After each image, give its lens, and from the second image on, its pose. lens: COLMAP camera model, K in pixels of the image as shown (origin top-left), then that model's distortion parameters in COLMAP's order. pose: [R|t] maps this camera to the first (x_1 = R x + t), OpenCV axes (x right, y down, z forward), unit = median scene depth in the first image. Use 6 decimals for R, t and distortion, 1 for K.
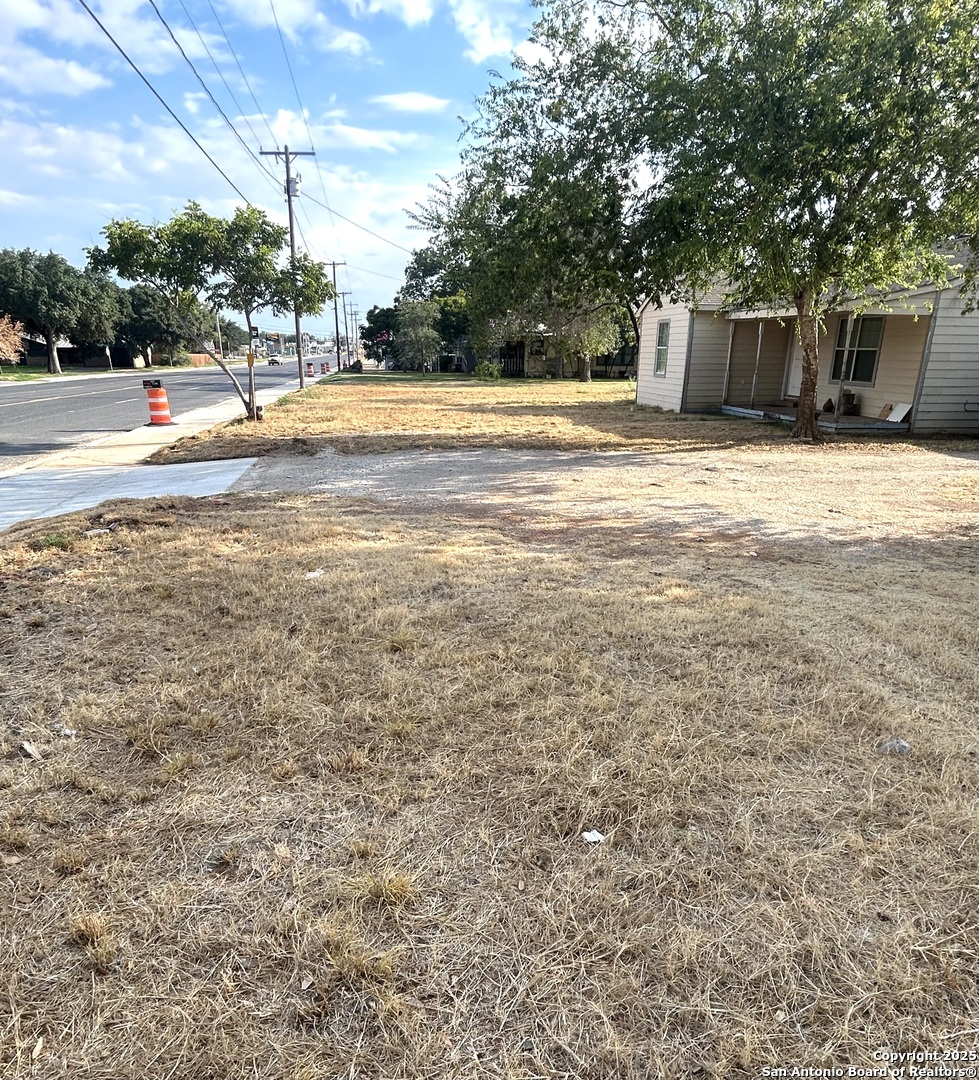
lens RADIAL K [[766.7, 0, 487.5], [0, 766.7, 656.8], [0, 0, 1]] dist [0.006948, -0.019139]
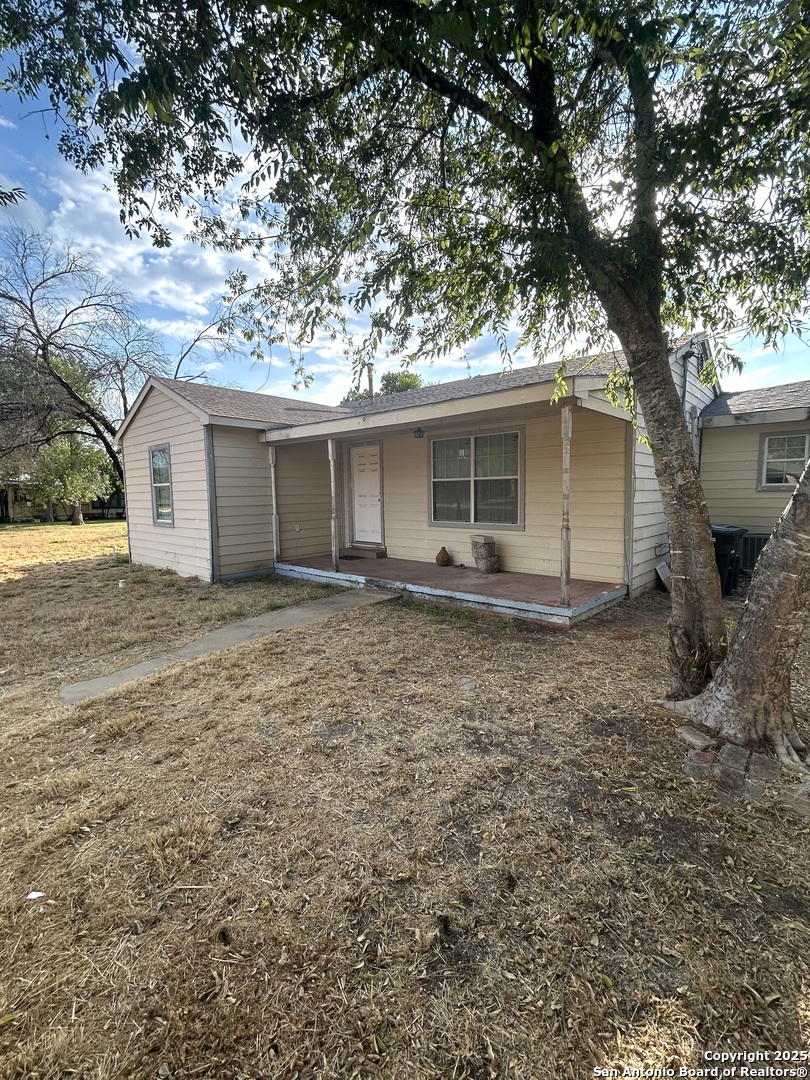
lens RADIAL K [[471.8, 0, 402.5], [0, 471.8, 542.0], [0, 0, 1]] dist [-0.004078, -0.000066]
pose [[0.768845, -0.081450, 0.634227, 0.227168], [0.254756, 0.948755, -0.186987, -0.410820], [-0.586496, 0.305337, 0.750195, 1.062774]]
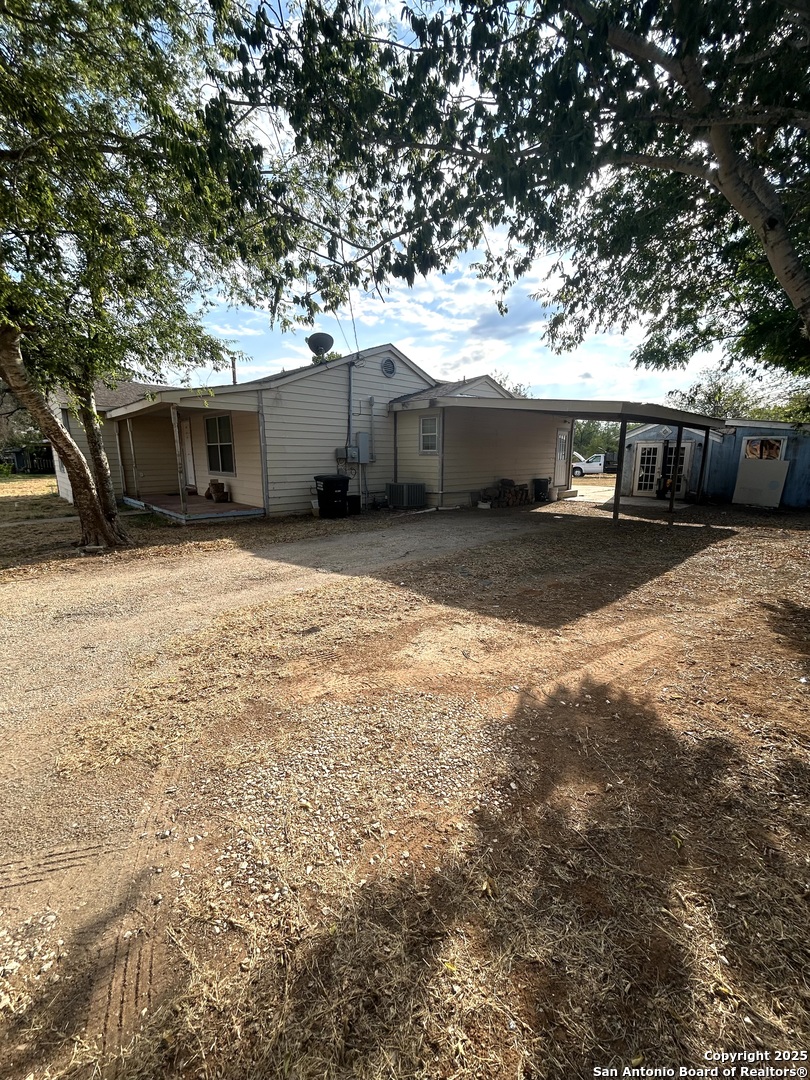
lens RADIAL K [[437.1, 0, 401.1], [0, 437.1, 540.5], [0, 0, 1]] dist [-0.000792, -0.000074]
pose [[0.830990, -0.111332, 0.545033, 0.492680], [0.210307, 0.969927, -0.122523, -0.194979], [-0.515001, 0.216440, 0.829414, 0.538671]]
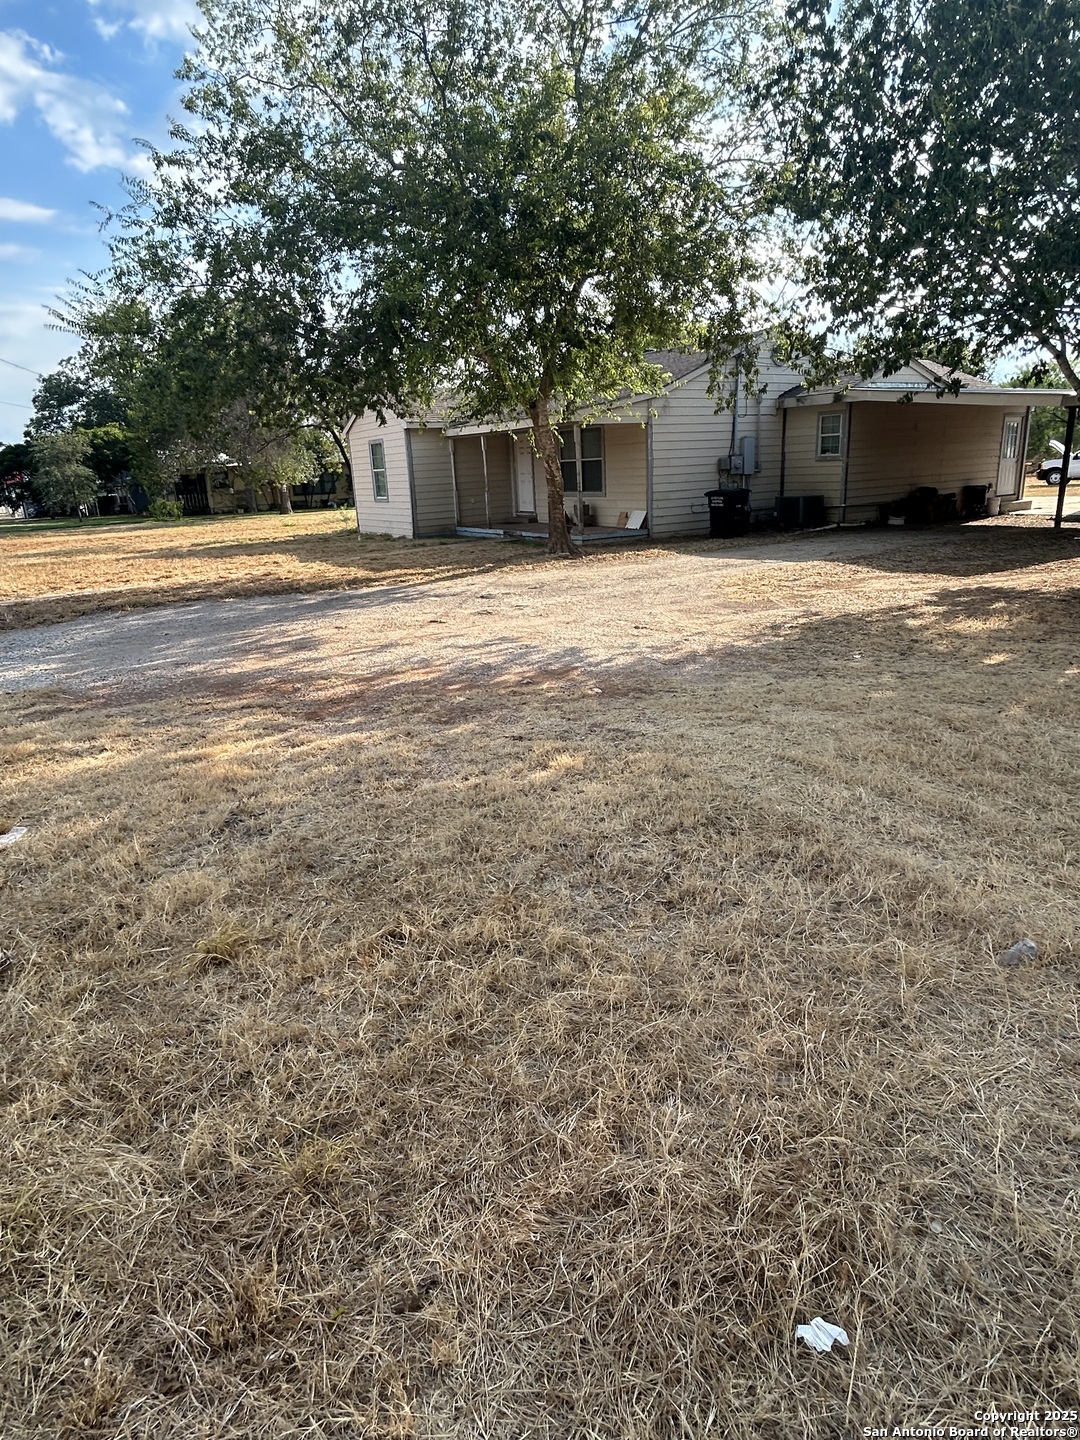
lens RADIAL K [[849.0, 0, 539.0], [0, 849.0, 718.4], [0, 0, 1]] dist [-0.000431, -0.002295]
pose [[0.913939, -0.160282, 0.372862, -0.033168], [0.197816, 0.978121, -0.064410, -0.030949], [-0.354380, 0.132624, 0.925649, 0.091796]]
